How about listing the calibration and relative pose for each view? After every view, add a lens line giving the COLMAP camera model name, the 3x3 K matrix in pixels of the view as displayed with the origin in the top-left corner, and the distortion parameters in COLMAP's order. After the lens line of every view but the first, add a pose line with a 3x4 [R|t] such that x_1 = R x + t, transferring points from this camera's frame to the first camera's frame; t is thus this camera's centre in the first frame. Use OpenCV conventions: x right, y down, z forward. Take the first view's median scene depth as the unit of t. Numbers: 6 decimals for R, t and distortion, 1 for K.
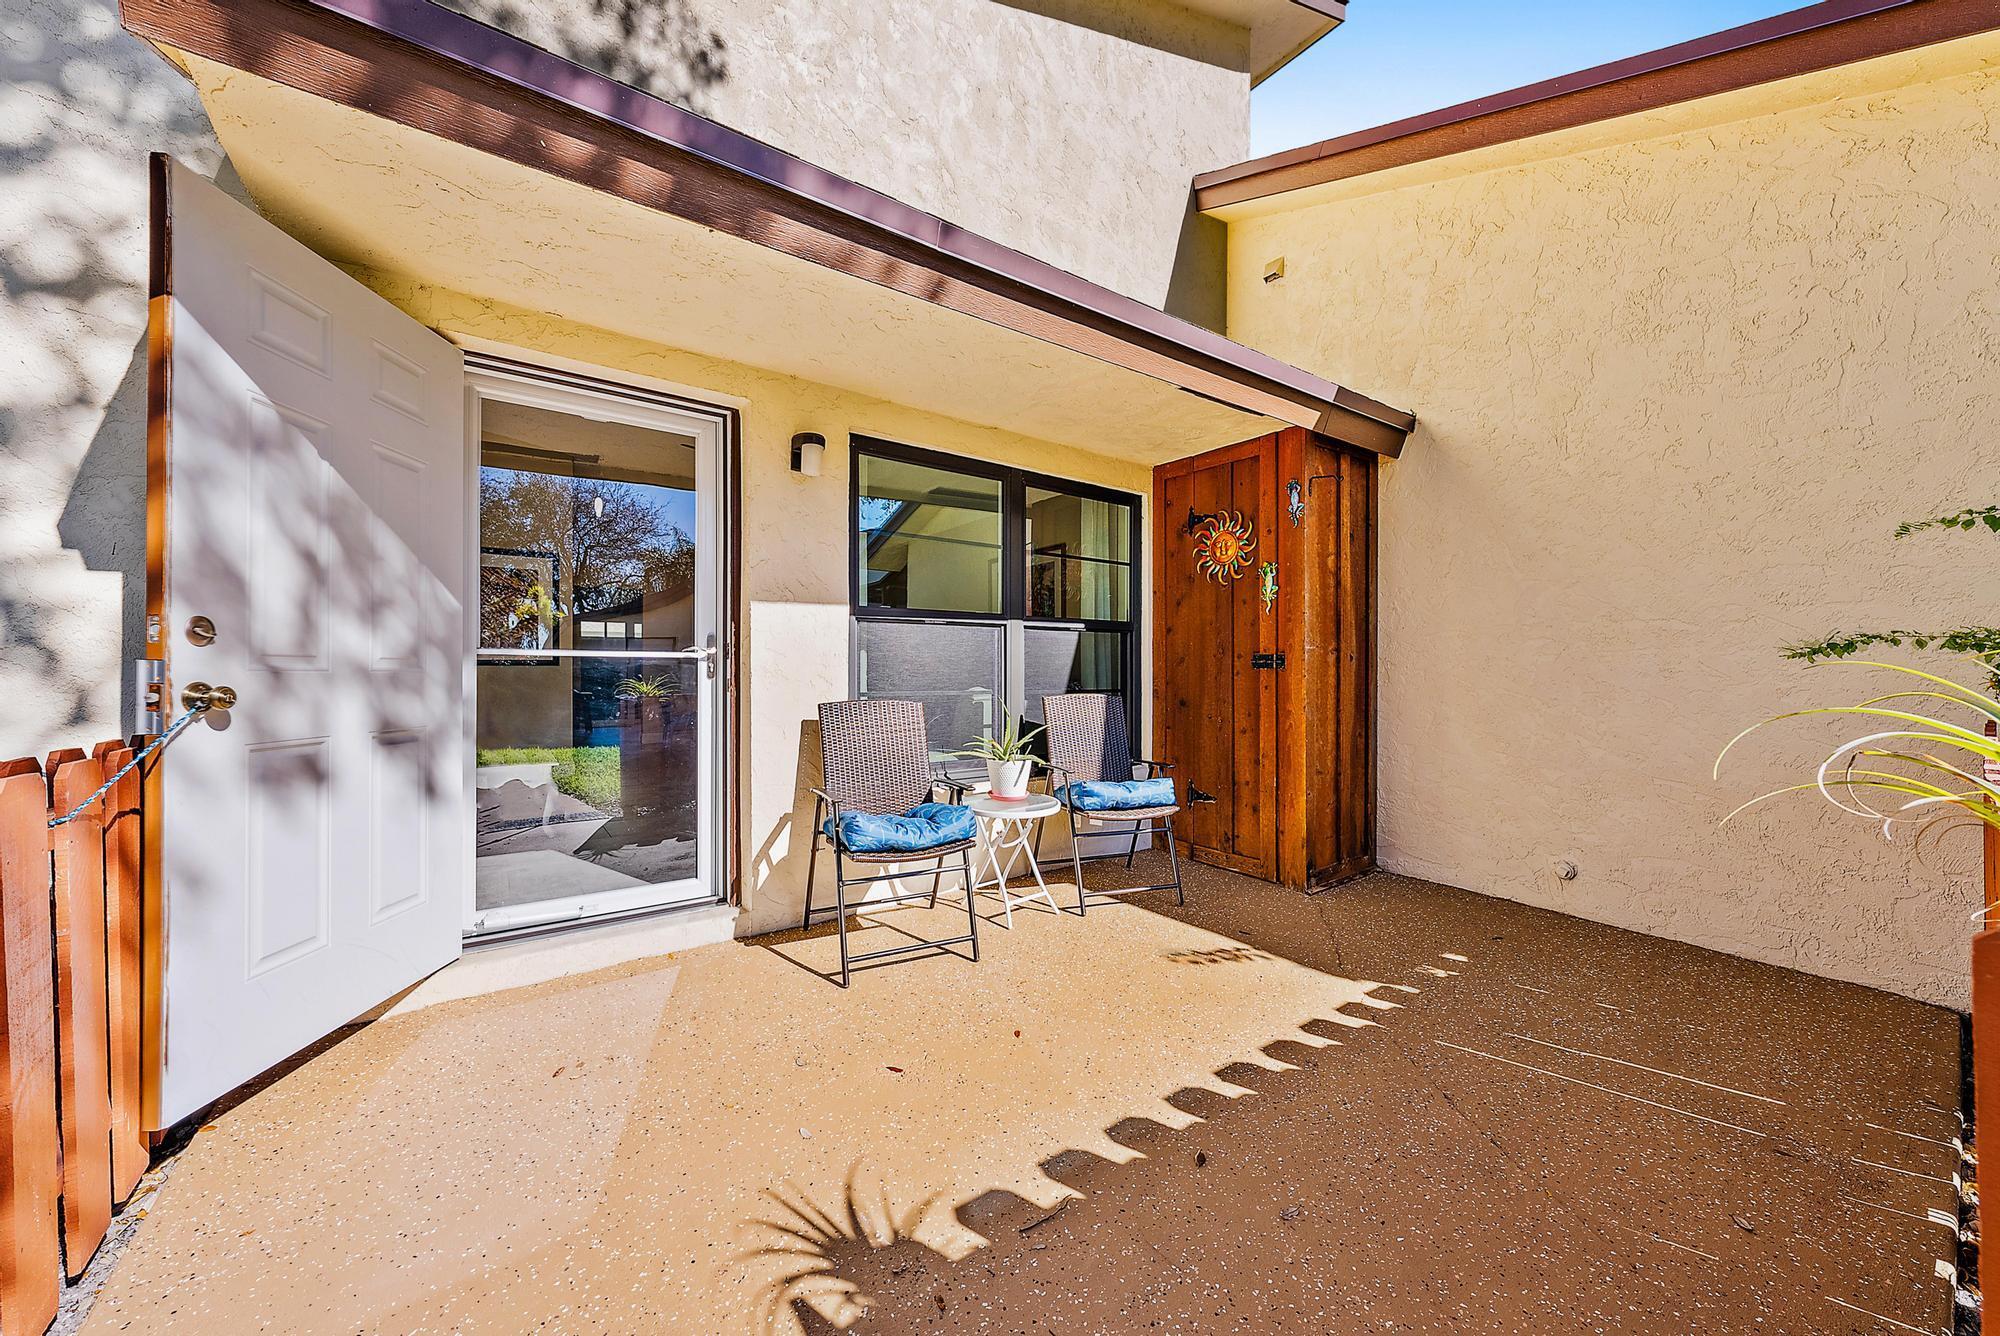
lens RADIAL K [[726.1, 0, 1008.4], [0, 726.1, 671.6], [0, 0, 1]] dist [-0.002896, -0.000211]
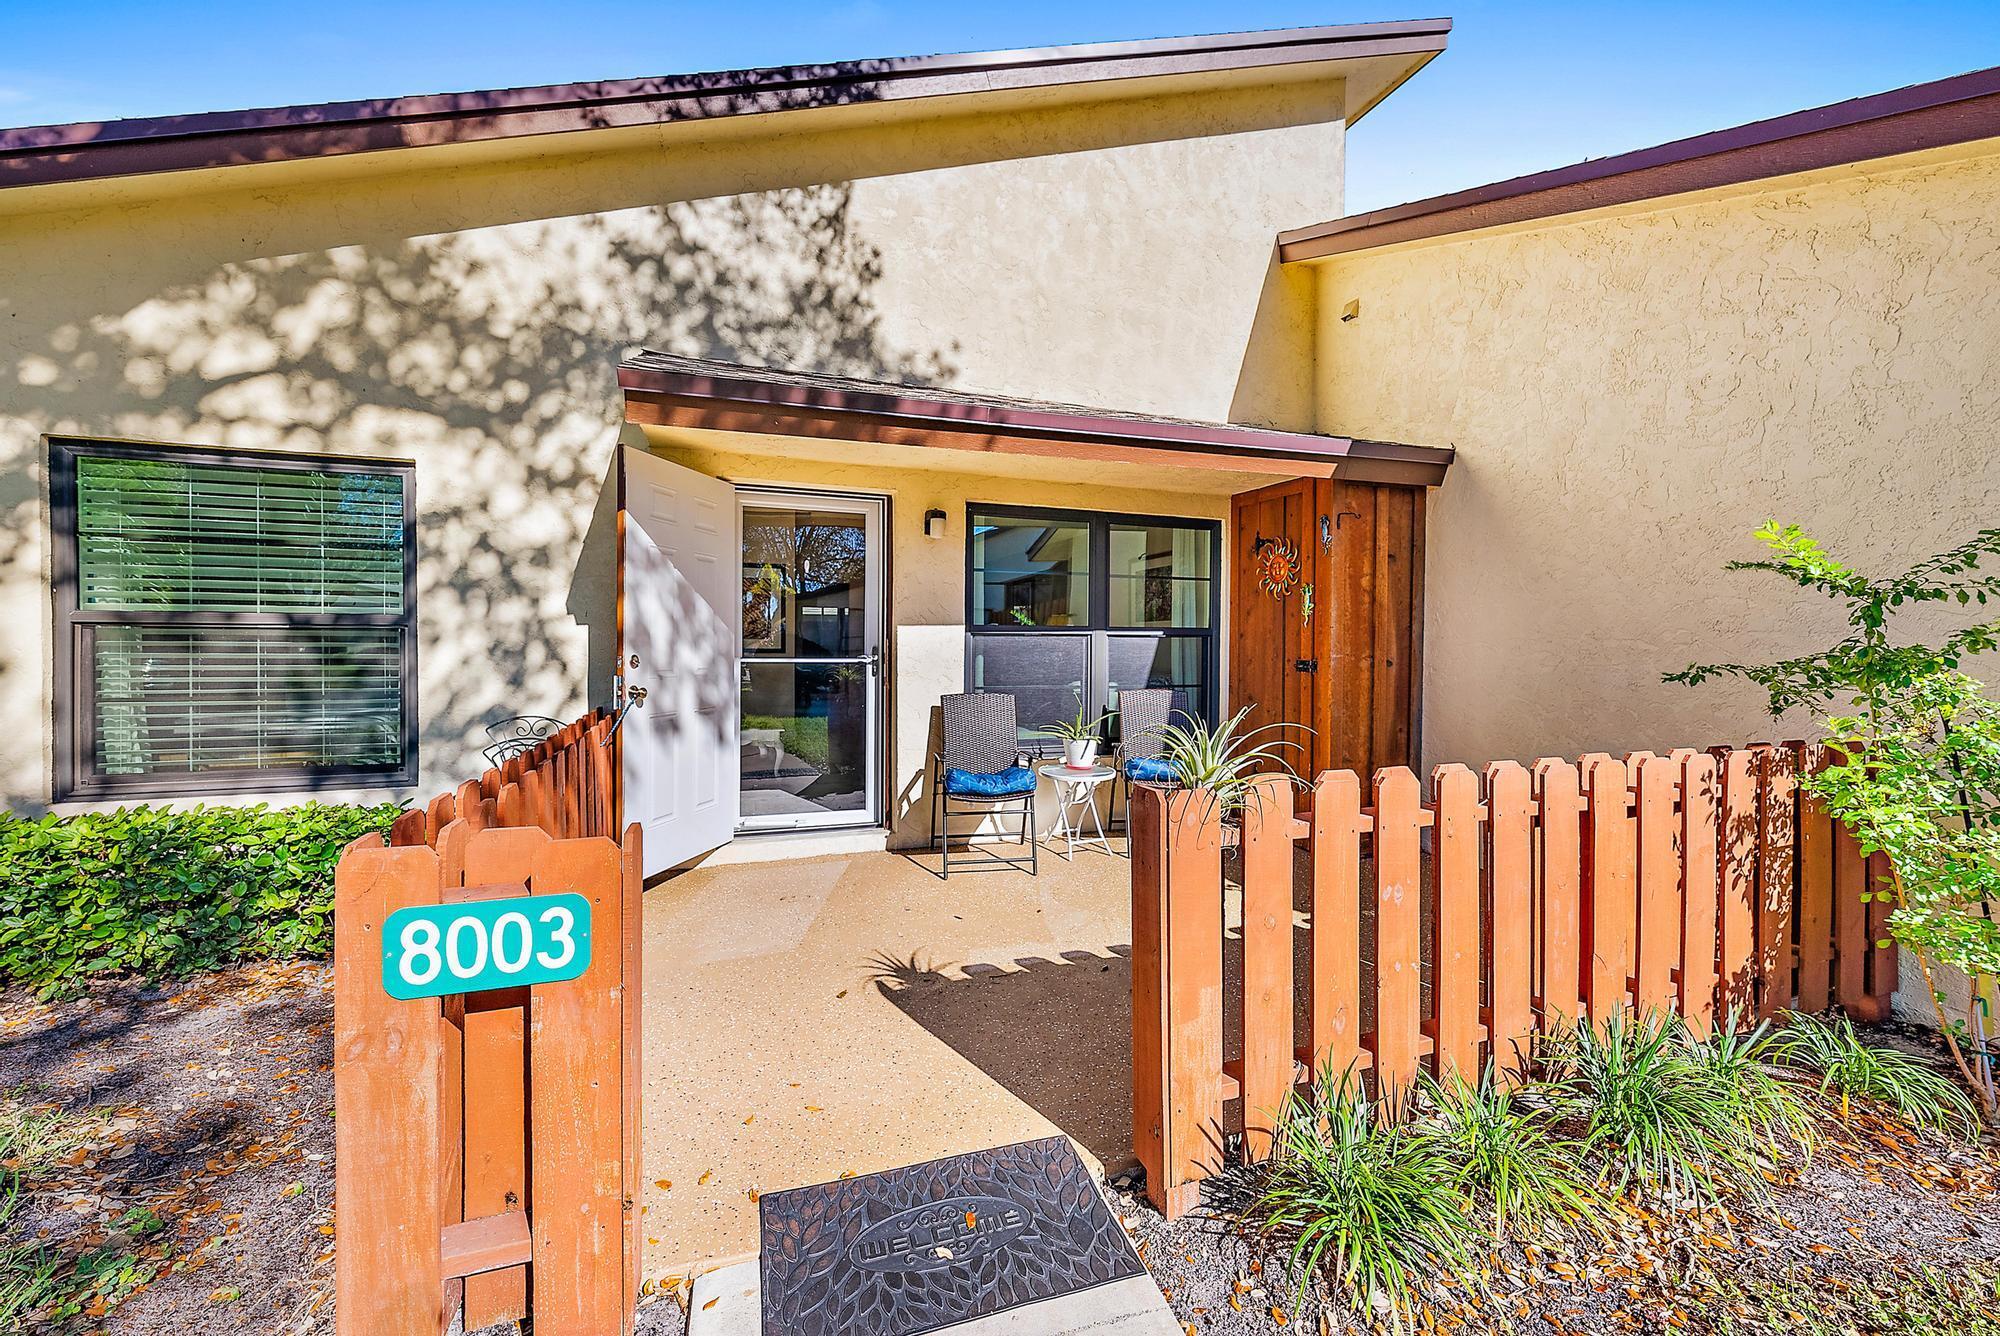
lens RADIAL K [[792.4, 0, 994.3], [0, 792.4, 656.2], [0, 0, 1]] dist [-0.008854, 0.000375]
pose [[0.955439, 0.010358, -0.295008, 0.303576], [-0.005762, 0.999848, 0.016443, -0.059574], [0.295133, -0.014011, 0.955353, -0.477793]]
